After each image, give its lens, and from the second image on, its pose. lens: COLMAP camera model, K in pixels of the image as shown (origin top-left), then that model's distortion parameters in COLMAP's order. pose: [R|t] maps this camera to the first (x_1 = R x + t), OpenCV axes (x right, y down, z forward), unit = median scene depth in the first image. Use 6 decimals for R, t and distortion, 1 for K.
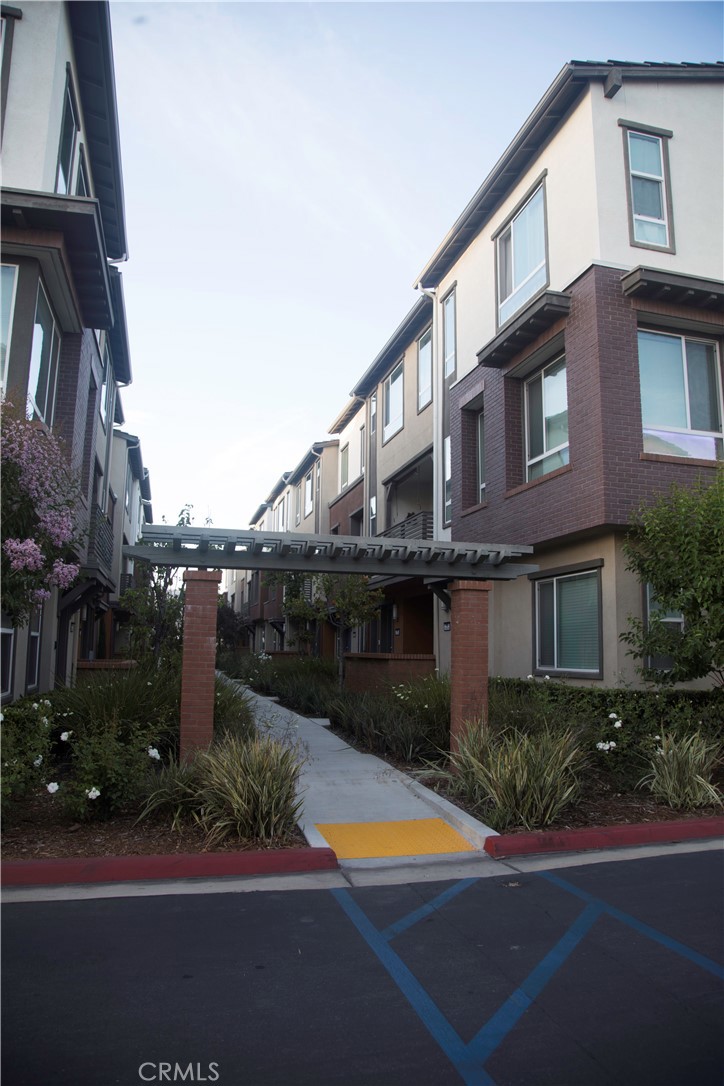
lens RADIAL K [[743.9, 0, 362.0], [0, 743.9, 543.0], [0, 0, 1]] dist [-0.116281, 0.058471]
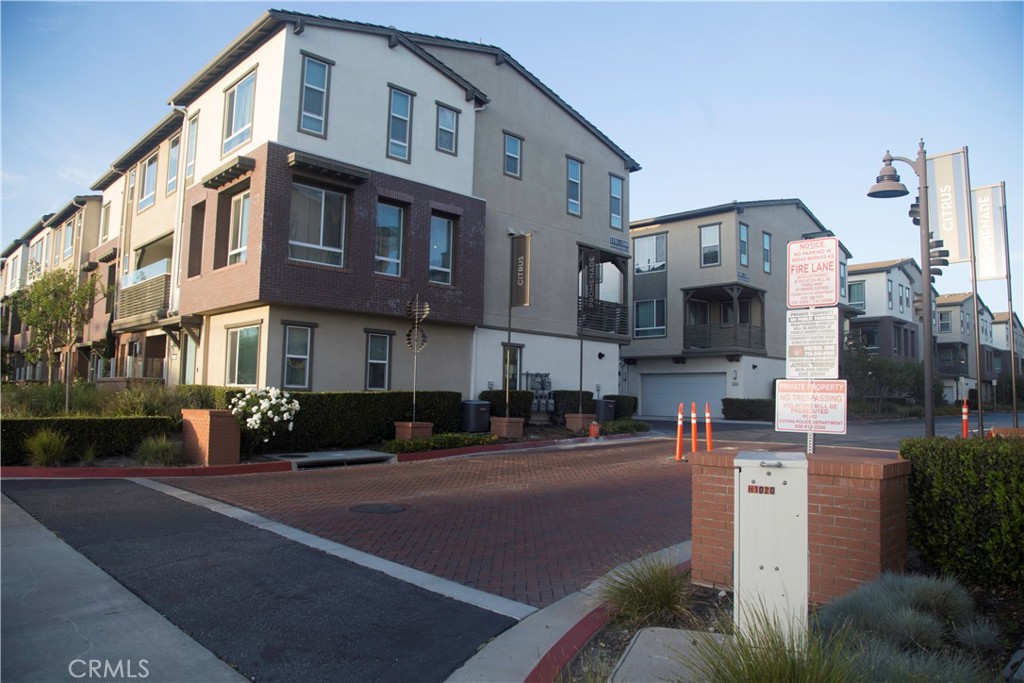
lens RADIAL K [[701.4, 0, 517.7], [0, 701.4, 339.3], [0, 0, 1]] dist [-0.116281, 0.058471]
pose [[0.865601, 0.041676, 0.498998, 0.023781], [-0.077152, 0.995731, 0.050671, -0.031134], [-0.494756, -0.082360, 0.865121, -0.363266]]
